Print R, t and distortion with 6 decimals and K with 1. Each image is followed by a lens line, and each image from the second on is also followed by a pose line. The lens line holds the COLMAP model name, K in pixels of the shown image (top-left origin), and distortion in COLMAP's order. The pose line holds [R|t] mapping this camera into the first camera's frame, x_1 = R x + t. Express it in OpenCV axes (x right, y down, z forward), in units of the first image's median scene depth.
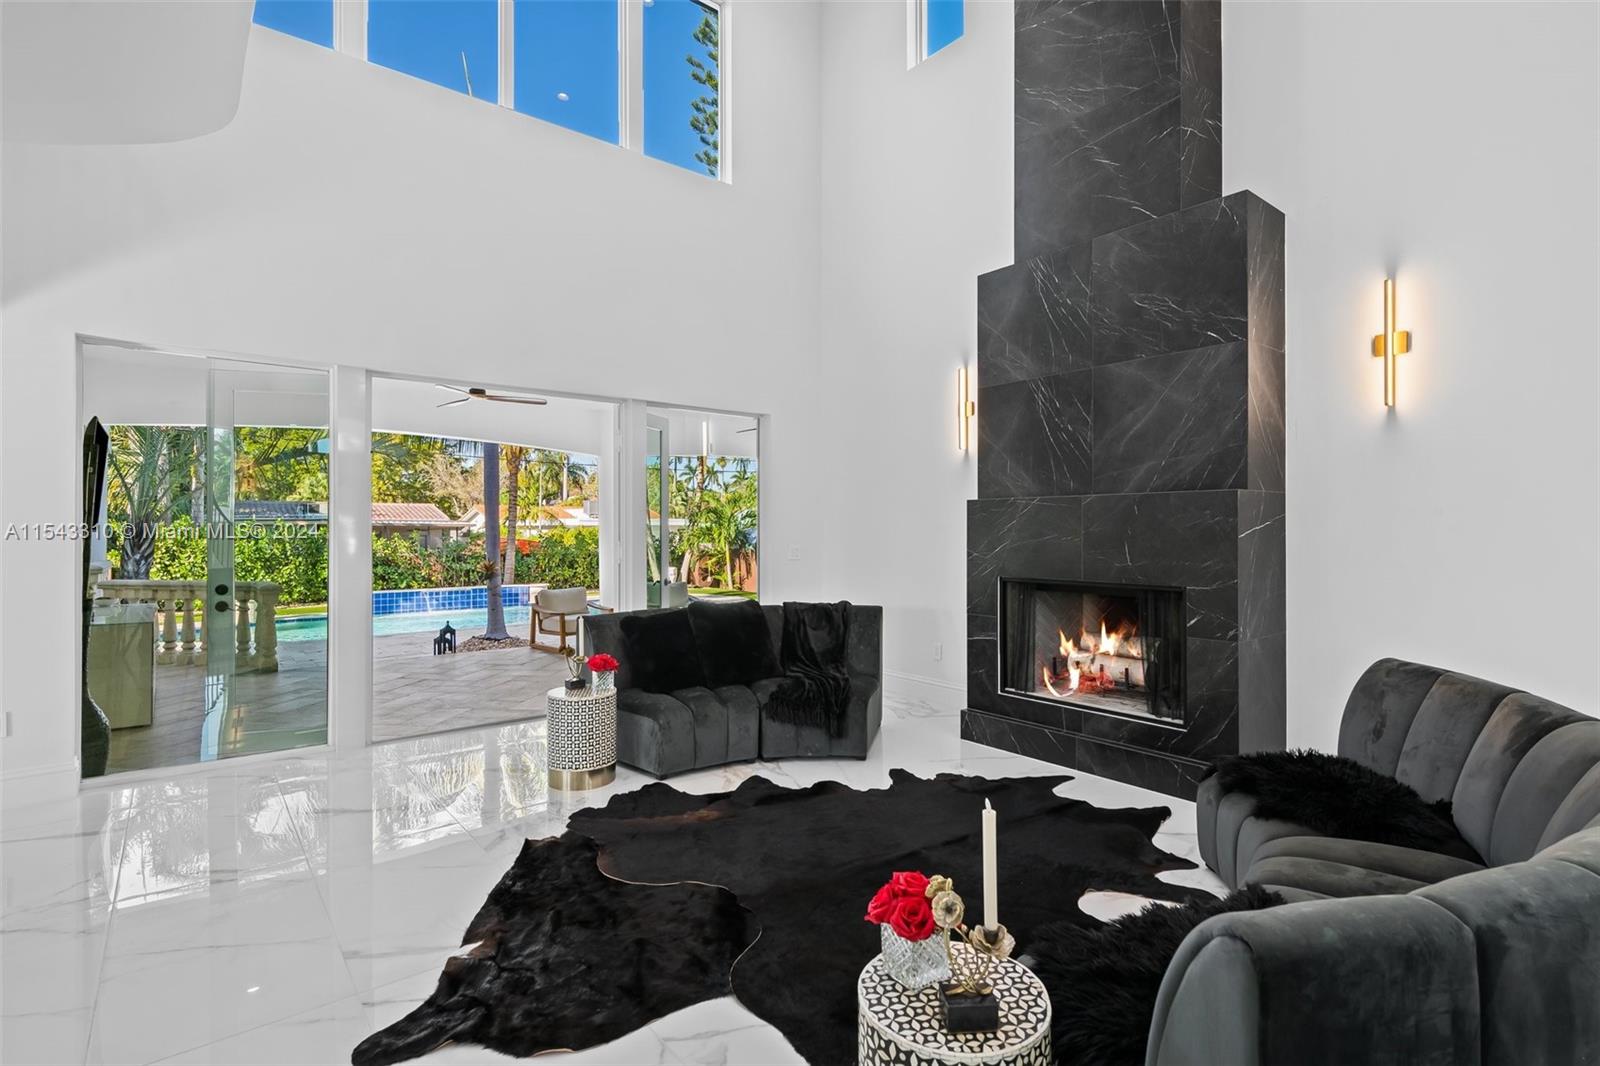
lens RADIAL K [[748.4, 0, 800.0], [0, 748.4, 533.0], [0, 0, 1]] dist [0.000619, 0.000081]
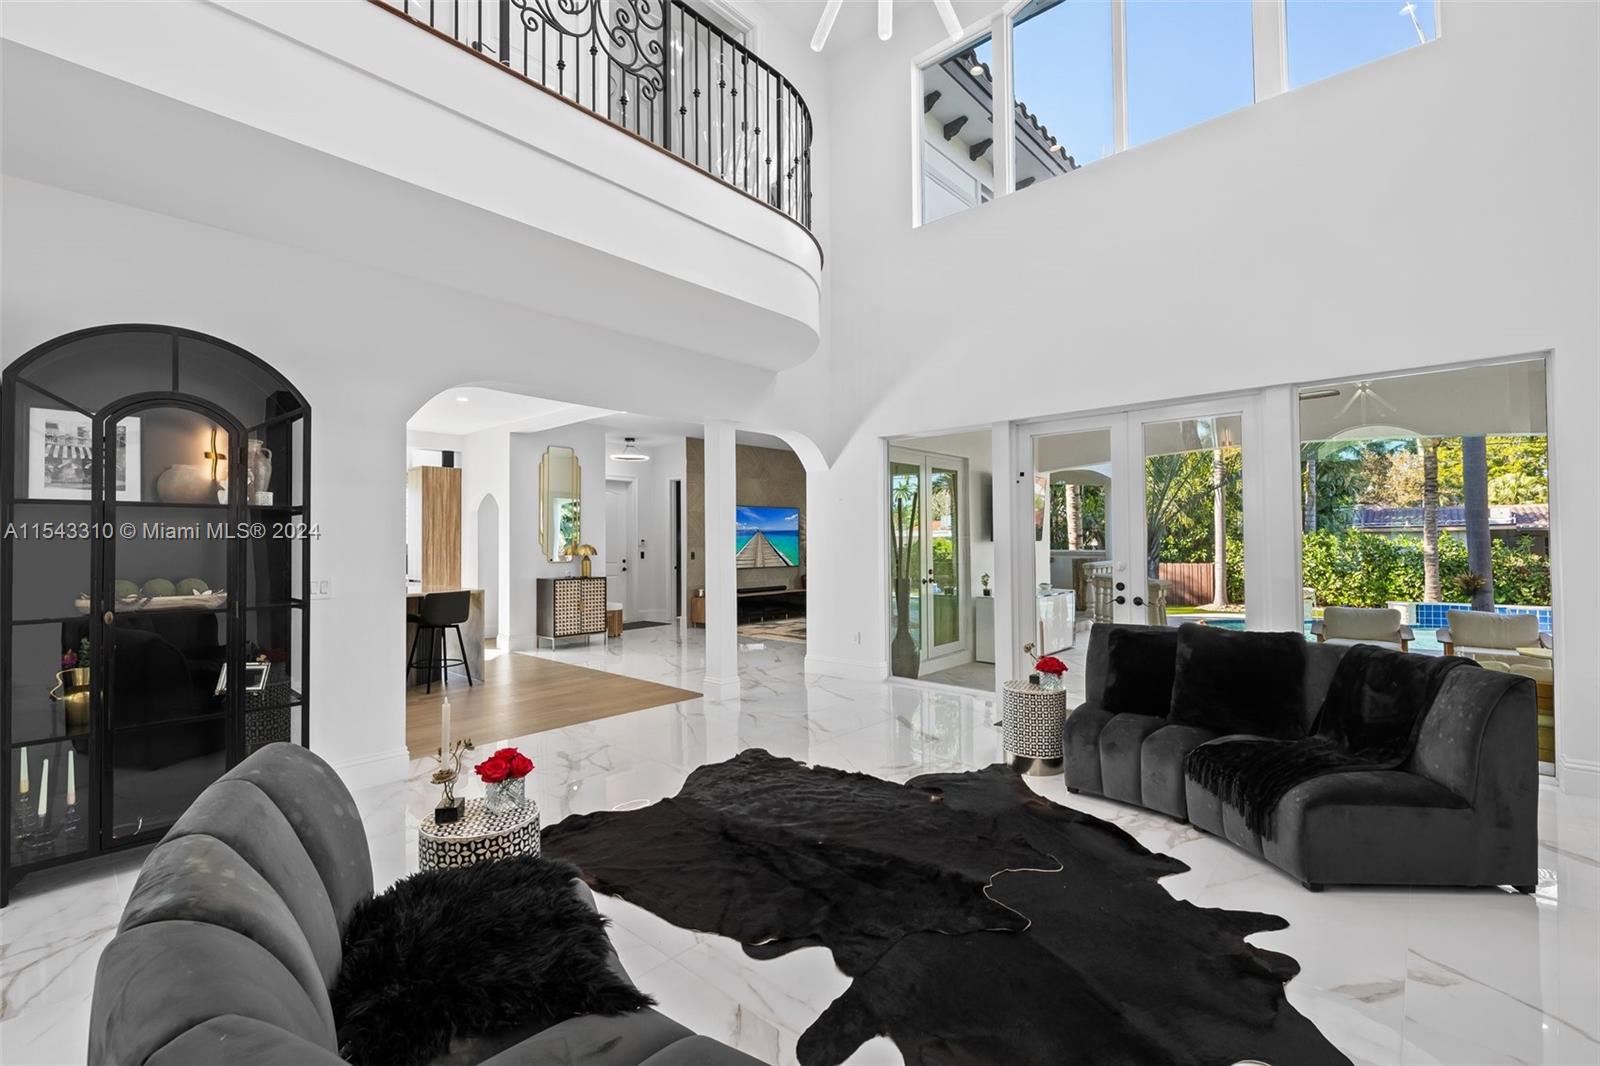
lens RADIAL K [[672.2, 0, 800.0], [0, 672.2, 533.0], [0, 0, 1]] dist [-0.000941, -0.000113]
pose [[0.171614, -0.012496, -0.985085, 0.102954], [0.003600, 0.999921, -0.012058, -0.000966], [0.985158, -0.001477, 0.171646, 0.078721]]
